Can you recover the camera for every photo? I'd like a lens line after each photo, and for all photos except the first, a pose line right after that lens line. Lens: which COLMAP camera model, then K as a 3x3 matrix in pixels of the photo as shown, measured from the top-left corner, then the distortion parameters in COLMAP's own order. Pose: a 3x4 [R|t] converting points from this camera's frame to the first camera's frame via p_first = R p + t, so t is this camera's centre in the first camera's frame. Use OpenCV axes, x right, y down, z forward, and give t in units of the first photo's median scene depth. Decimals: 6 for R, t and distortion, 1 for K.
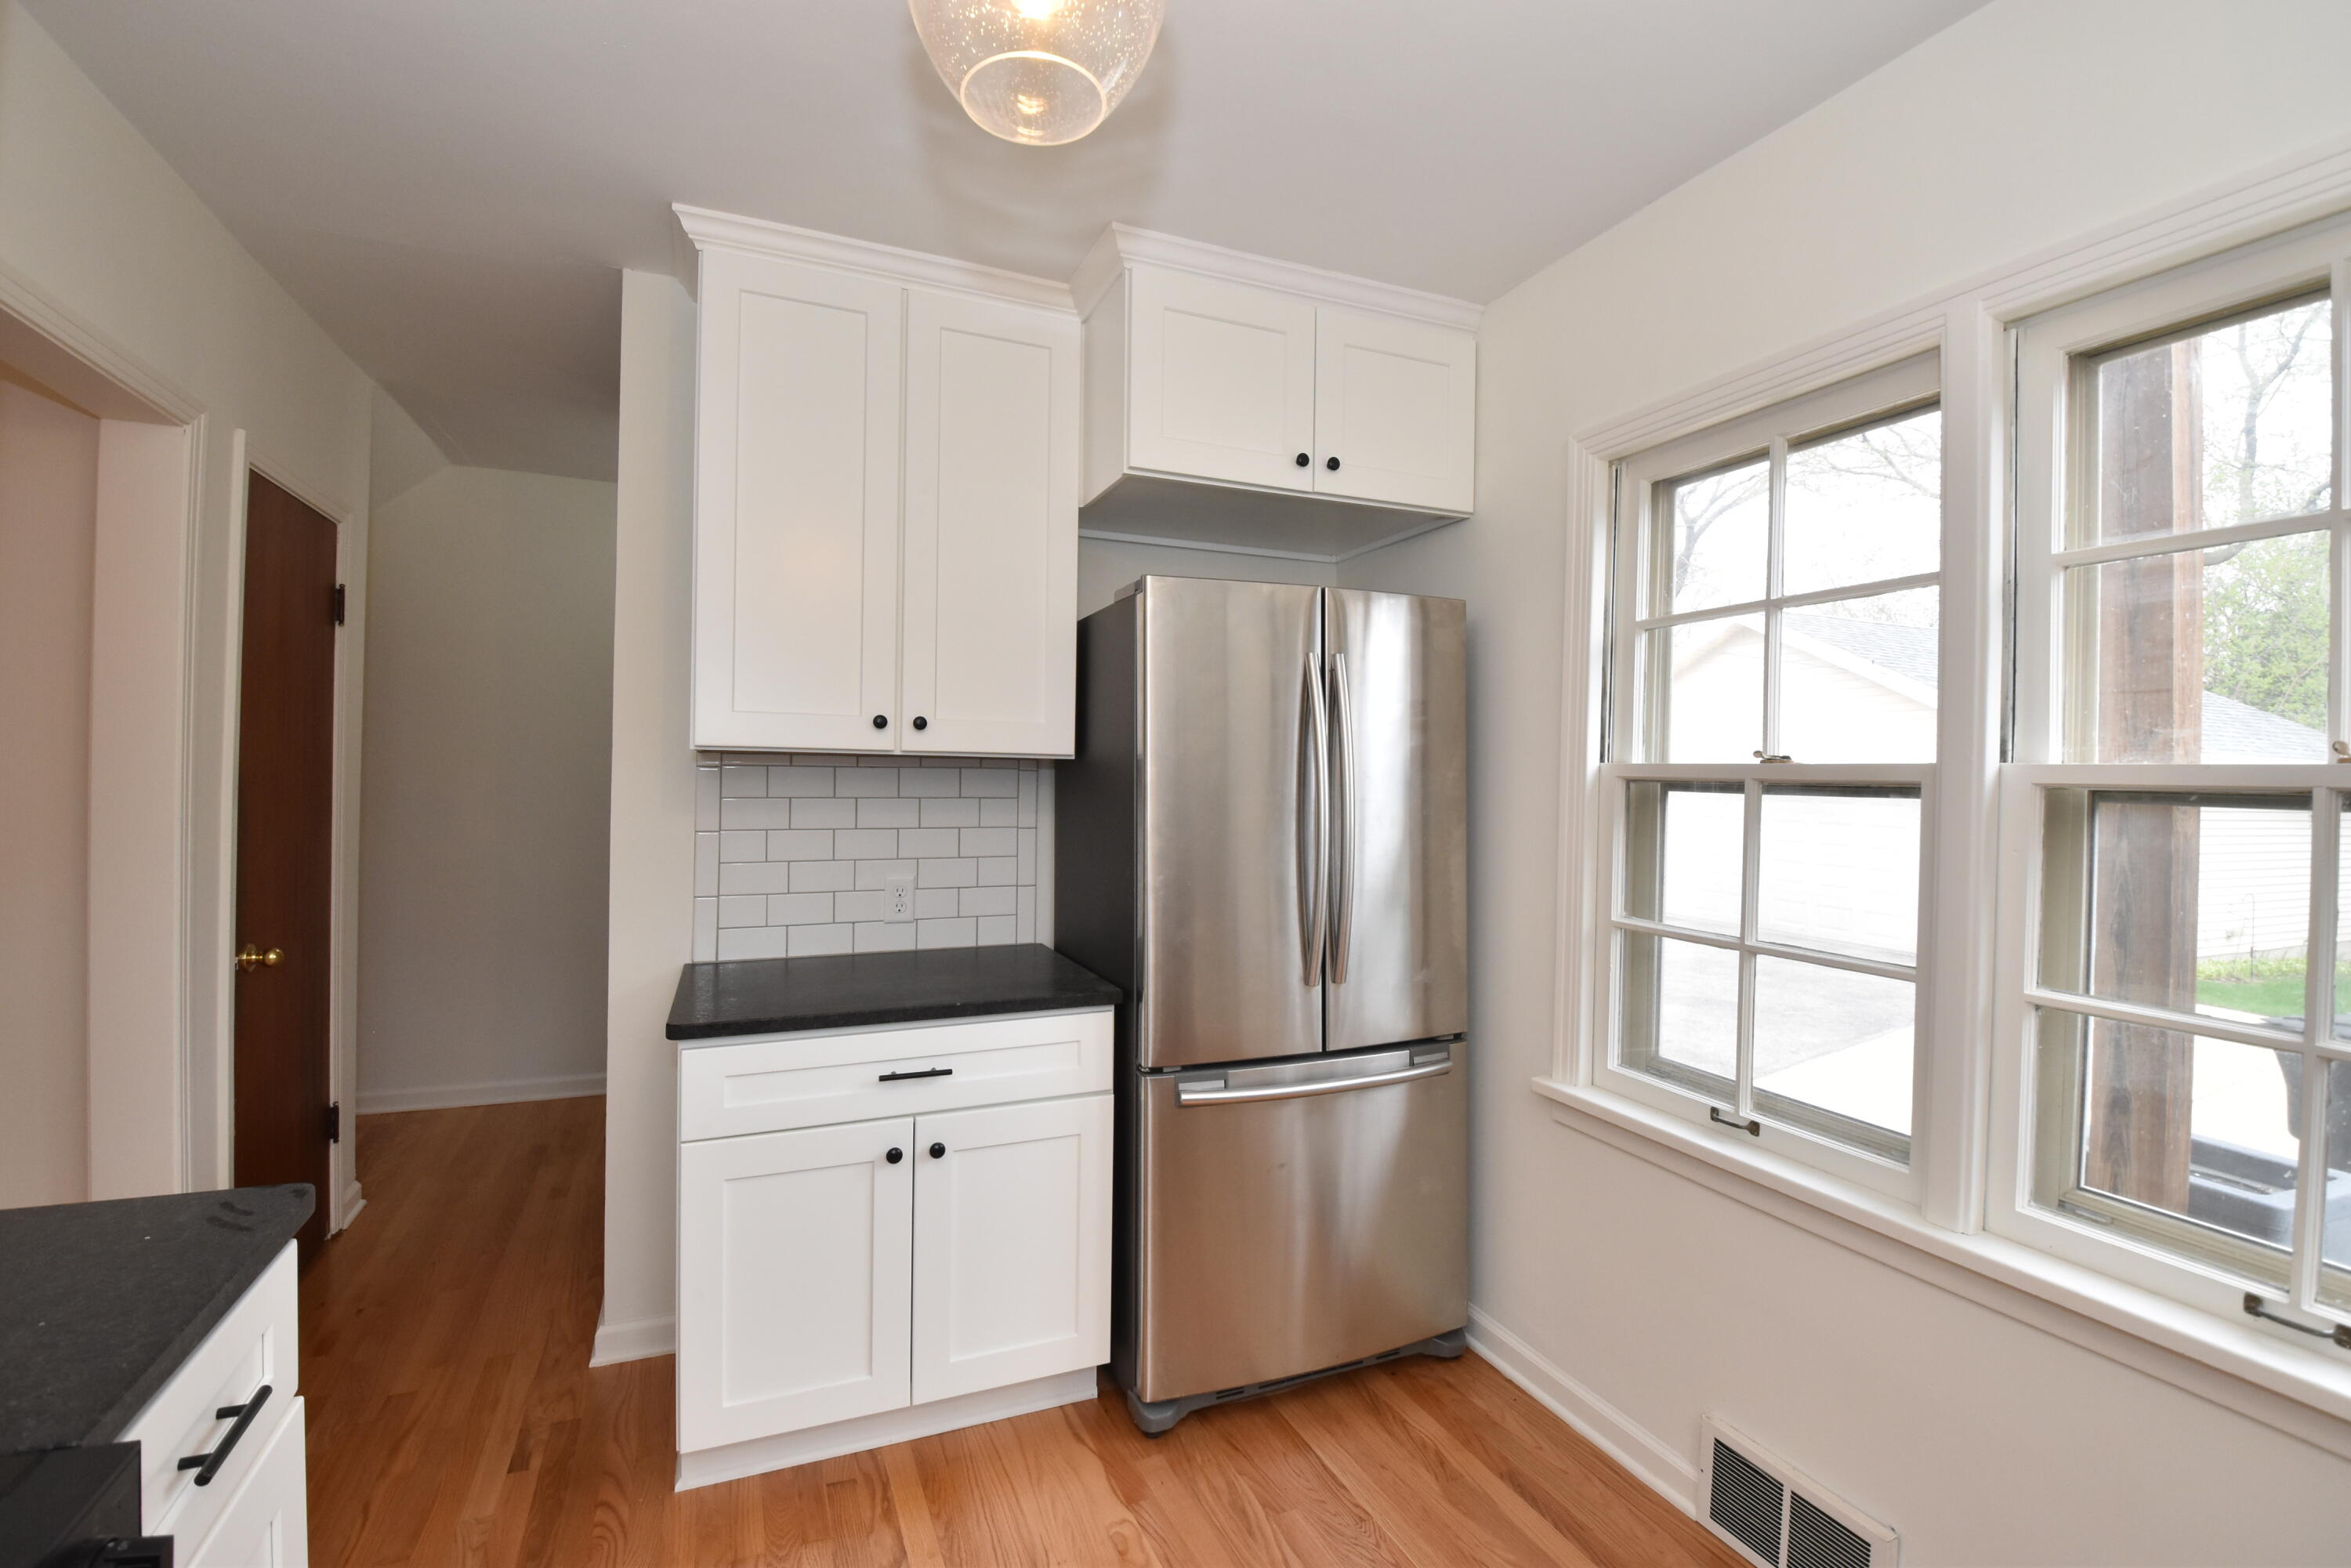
lens RADIAL K [[1042.7, 0, 1191.0], [0, 1042.7, 774.7], [0, 0, 1]] dist [-0.012094, -0.004281]
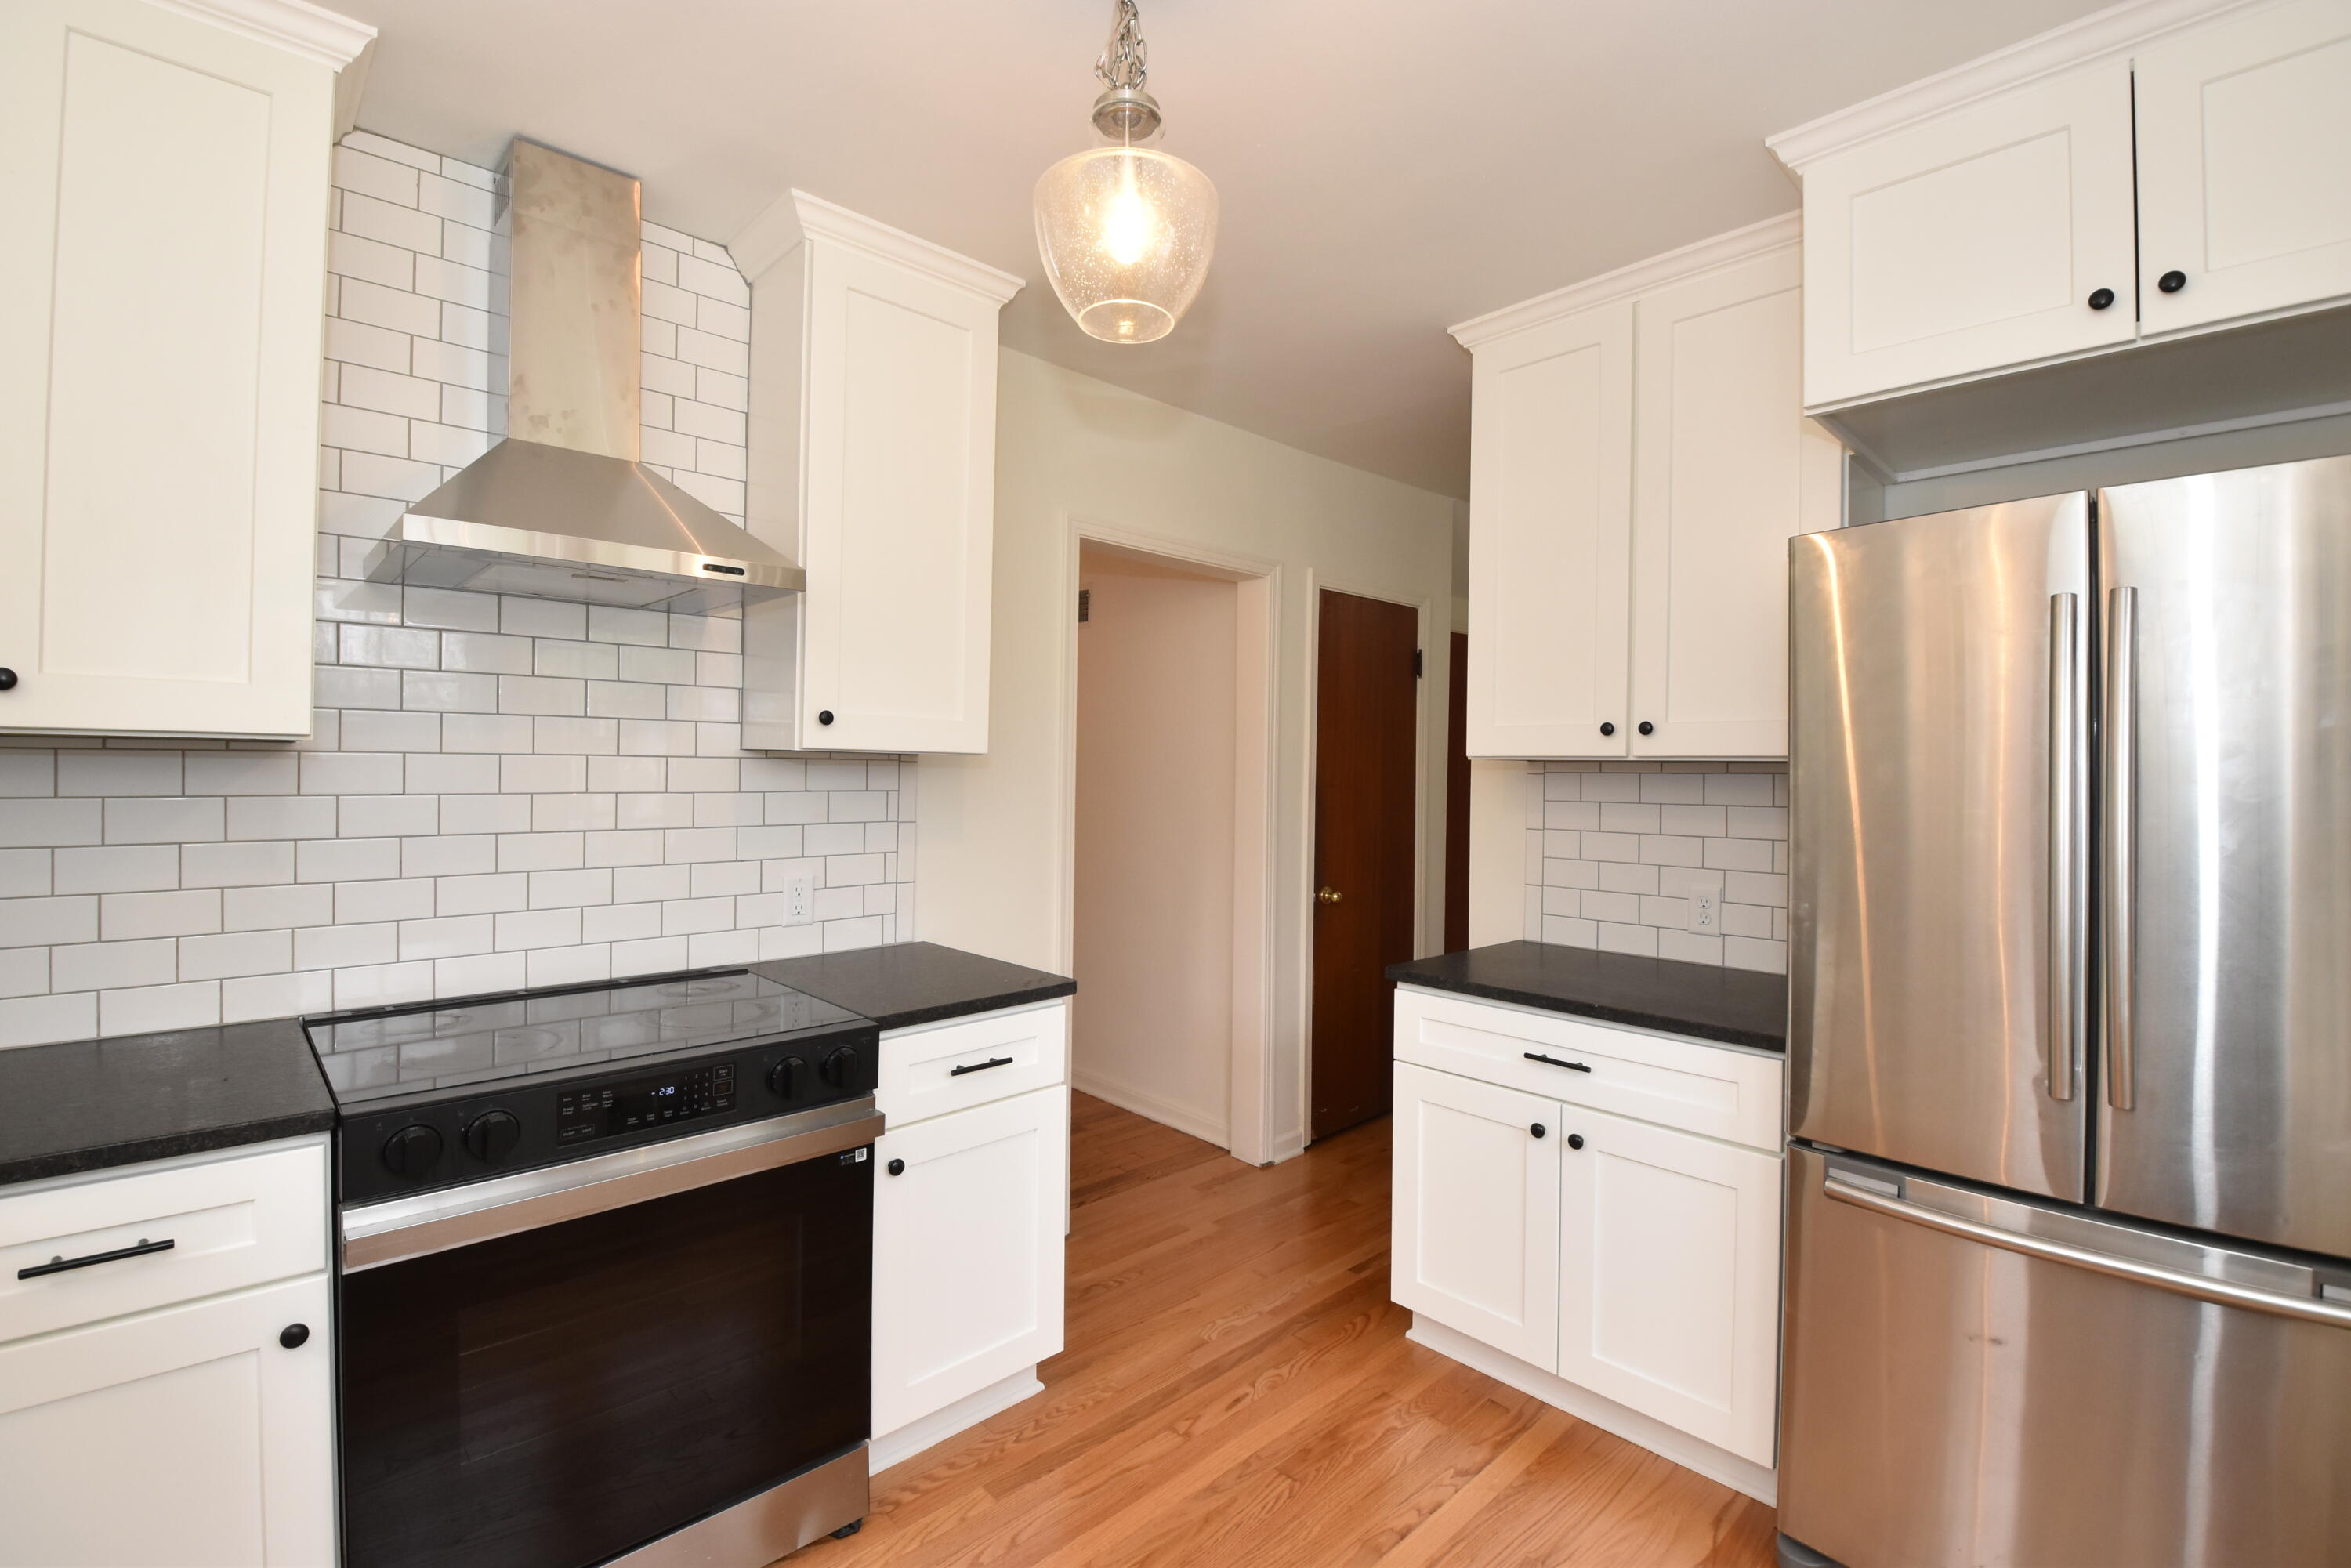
lens RADIAL K [[1042.7, 0, 1169.3], [0, 1042.7, 774.9], [0, 0, 1]] dist [-0.012094, -0.004281]
pose [[0.332344, -0.007324, -0.943130, 0.544295], [-0.004200, 0.999948, -0.009245, 0.006149], [0.943149, 0.007033, 0.332296, 0.244584]]
